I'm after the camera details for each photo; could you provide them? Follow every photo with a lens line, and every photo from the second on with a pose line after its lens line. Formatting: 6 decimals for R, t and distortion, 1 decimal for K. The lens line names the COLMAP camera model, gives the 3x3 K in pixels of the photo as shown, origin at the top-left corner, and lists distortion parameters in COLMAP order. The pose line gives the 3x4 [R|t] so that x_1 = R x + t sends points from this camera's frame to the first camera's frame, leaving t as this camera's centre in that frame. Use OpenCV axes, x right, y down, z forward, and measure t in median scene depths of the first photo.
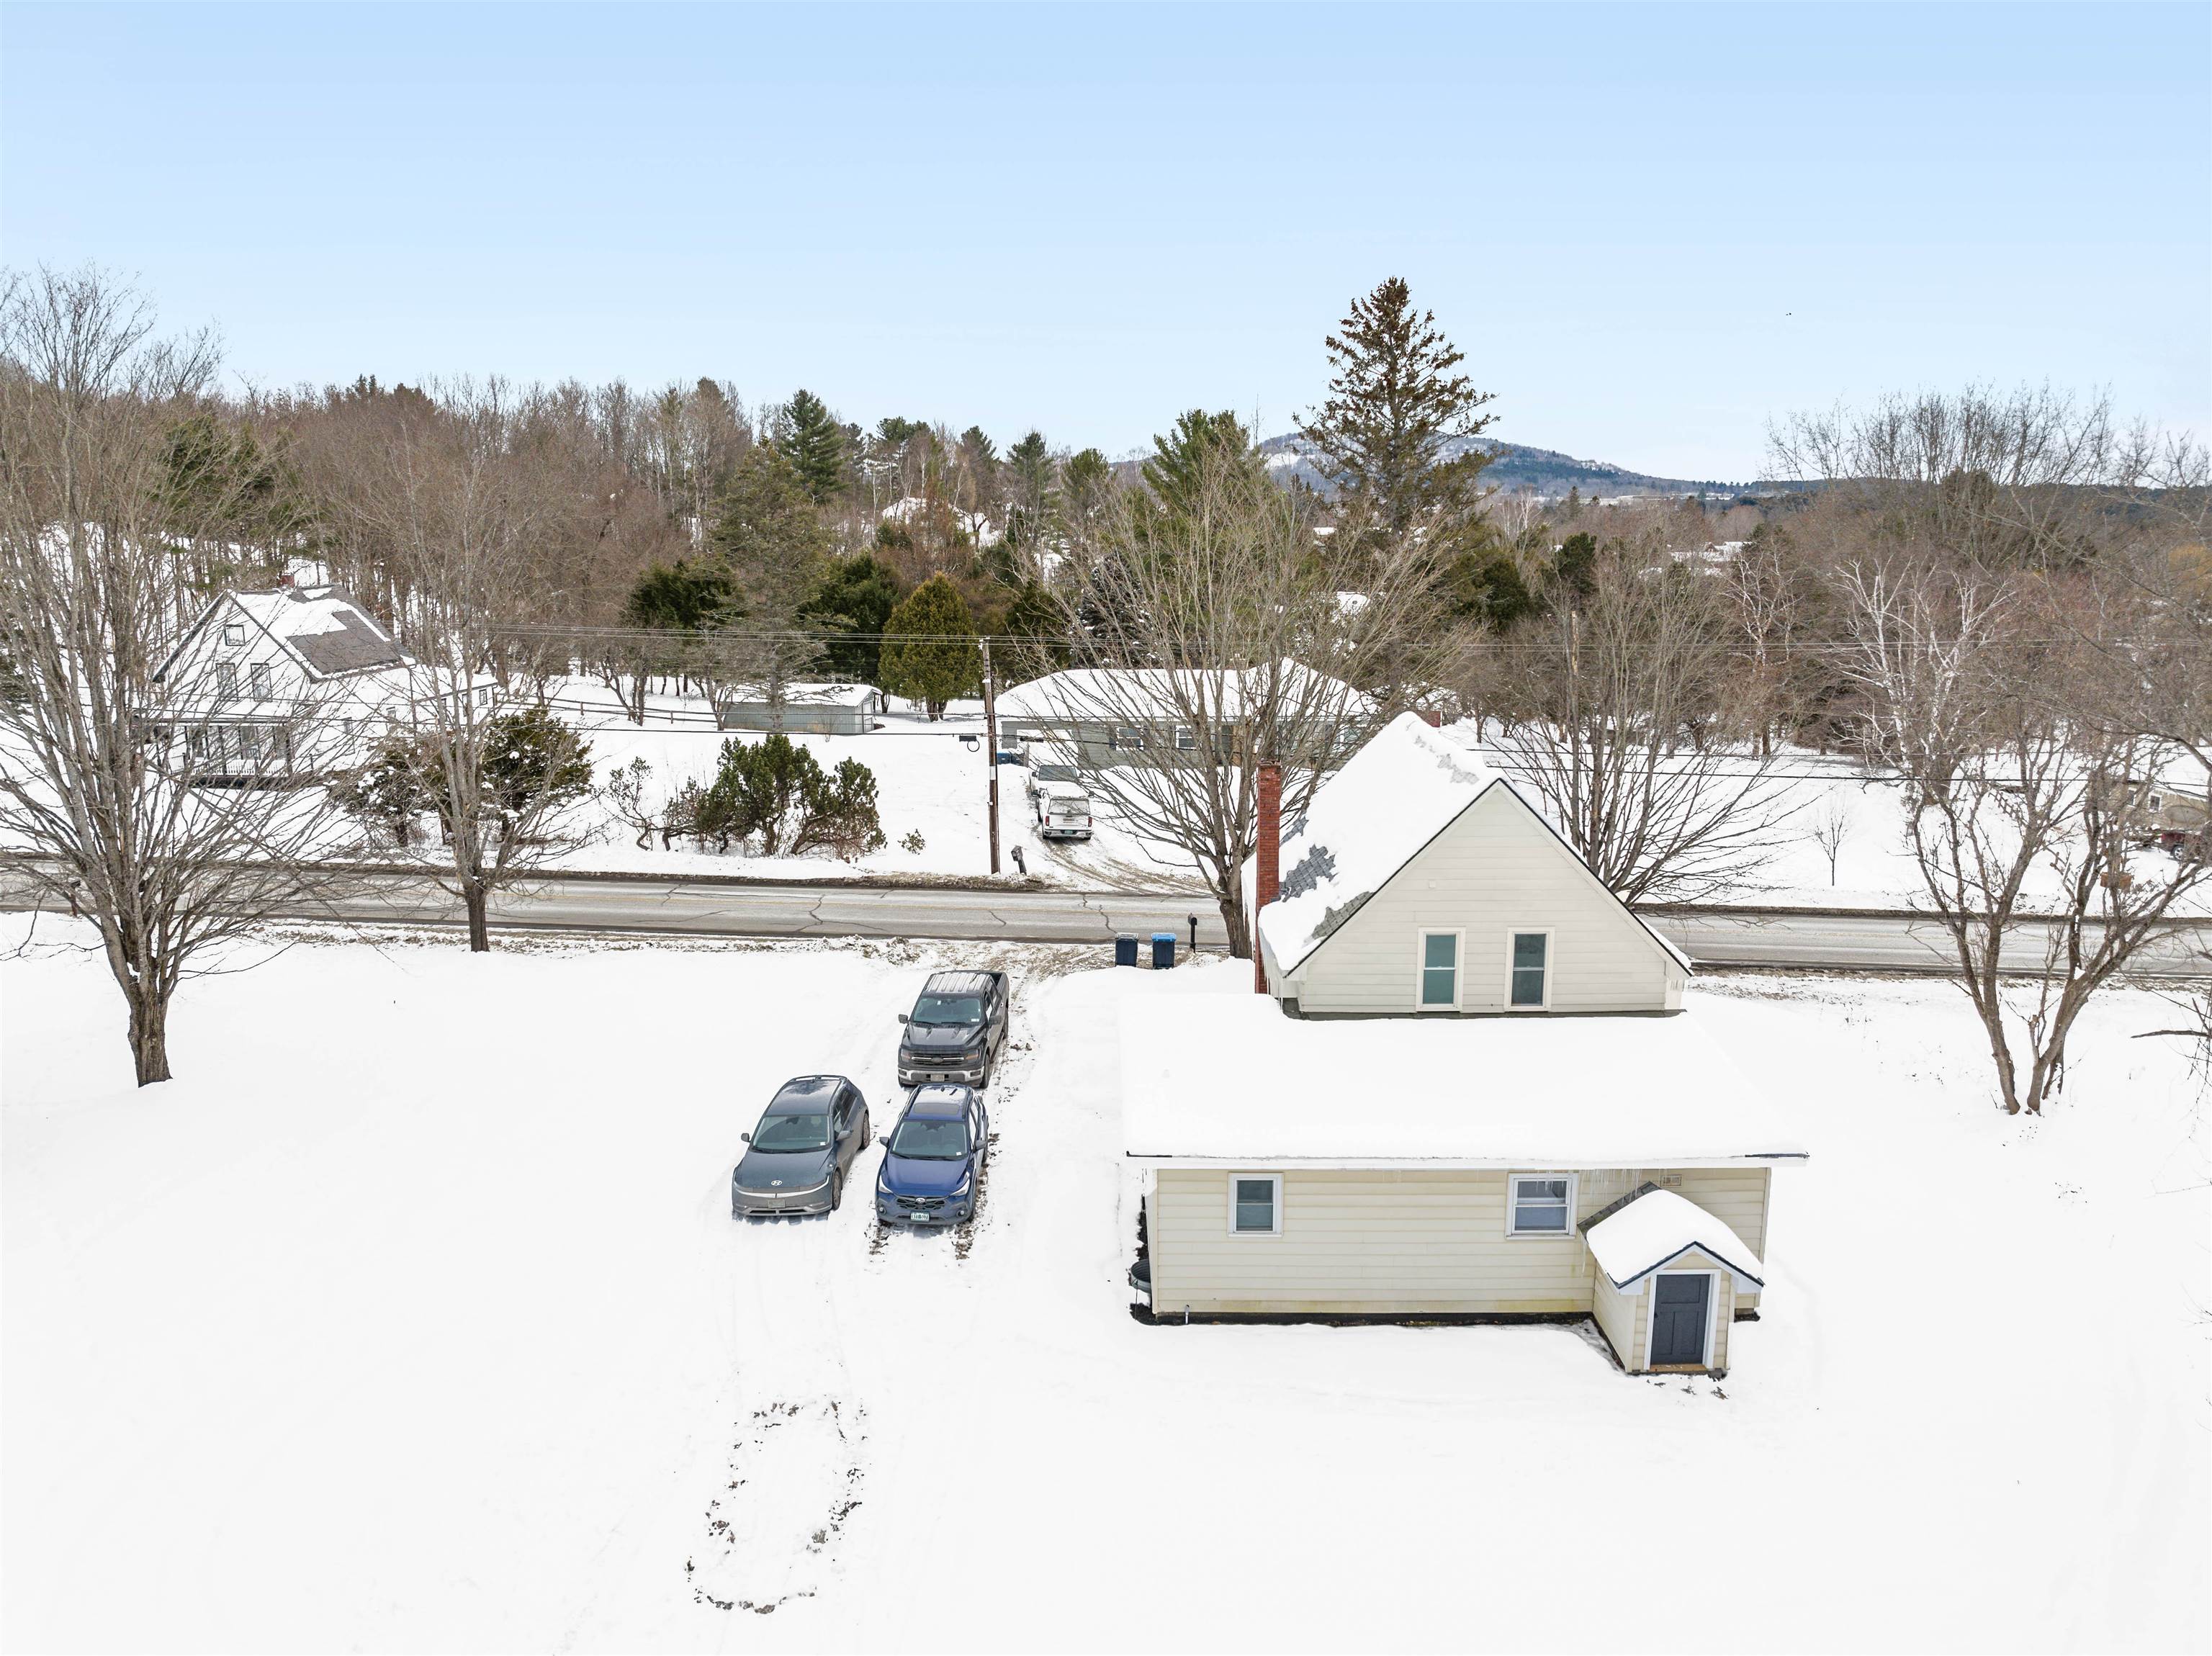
lens RADIAL K [[1555.1, 0, 1109.8], [0, 1555.1, 778.2], [0, 0, 1]] dist [-0.042188, -0.000696]
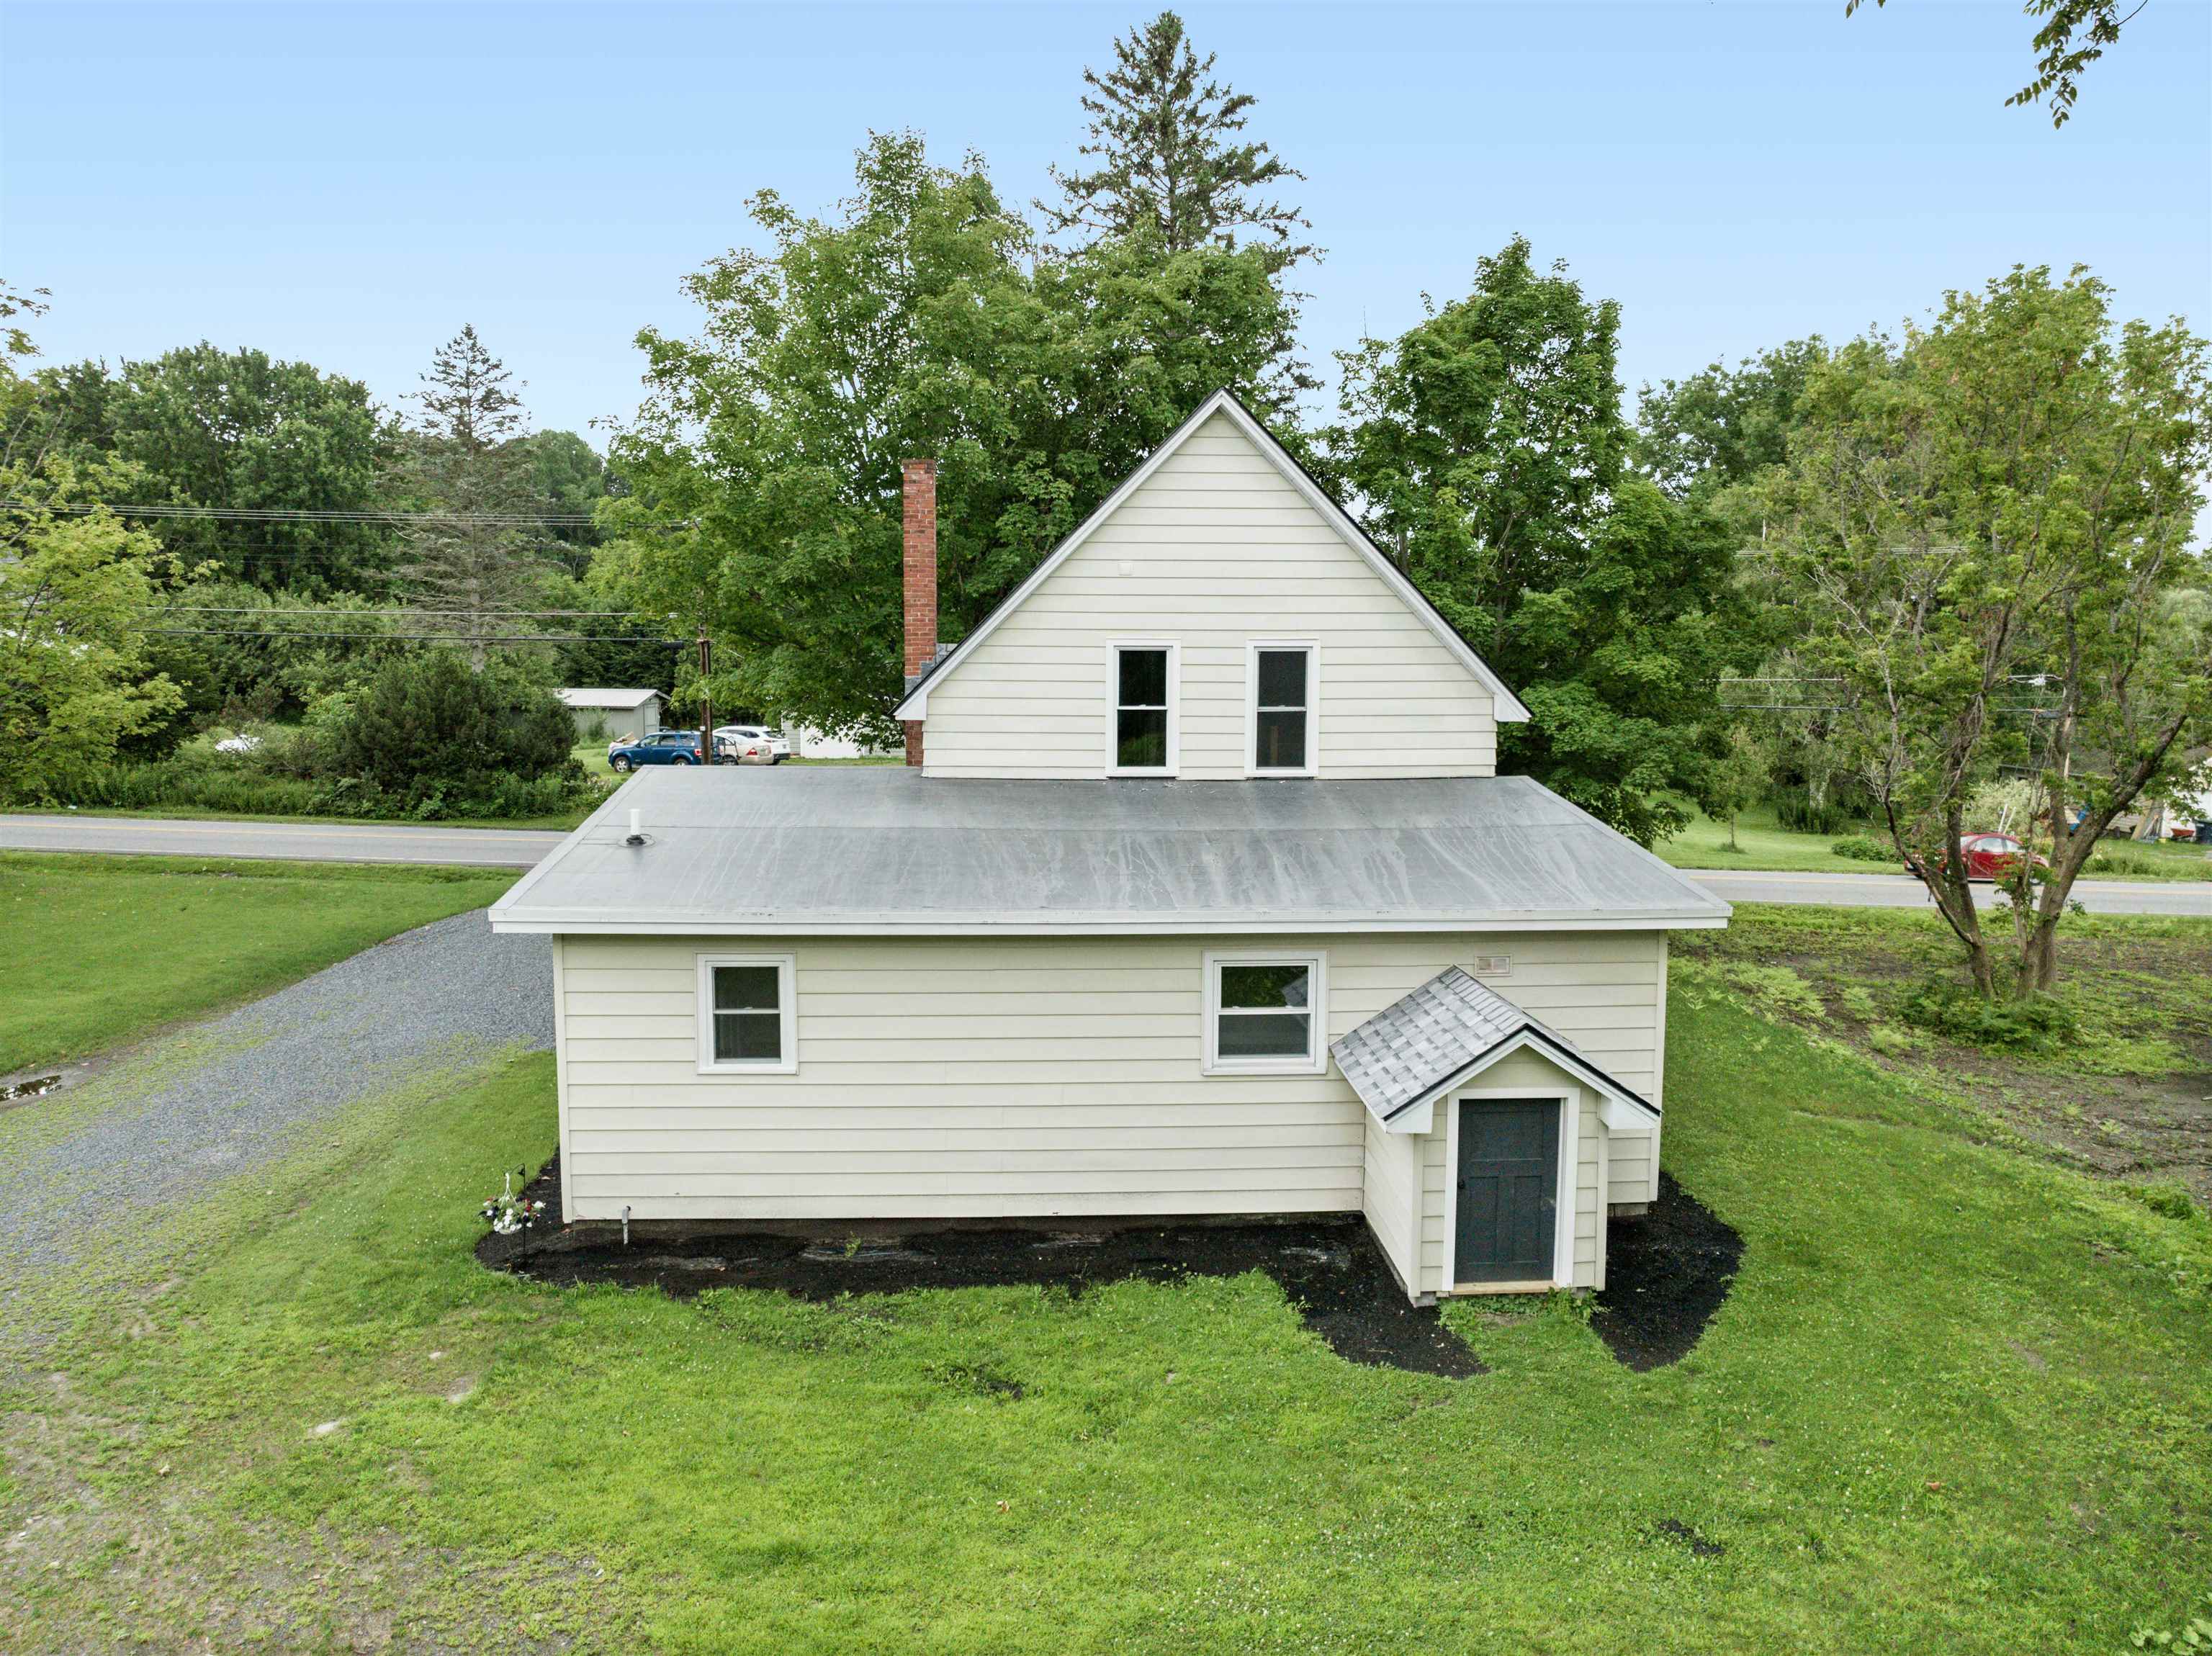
lens RADIAL K [[1555.1, 0, 1109.8], [0, 1555.1, 778.2], [0, 0, 1]] dist [-0.042188, -0.000696]
pose [[0.998091, -0.002061, 0.061727, 0.159790], [0.006656, 0.997212, -0.074323, 0.197538], [-0.061402, 0.074592, 0.995322, 0.371225]]
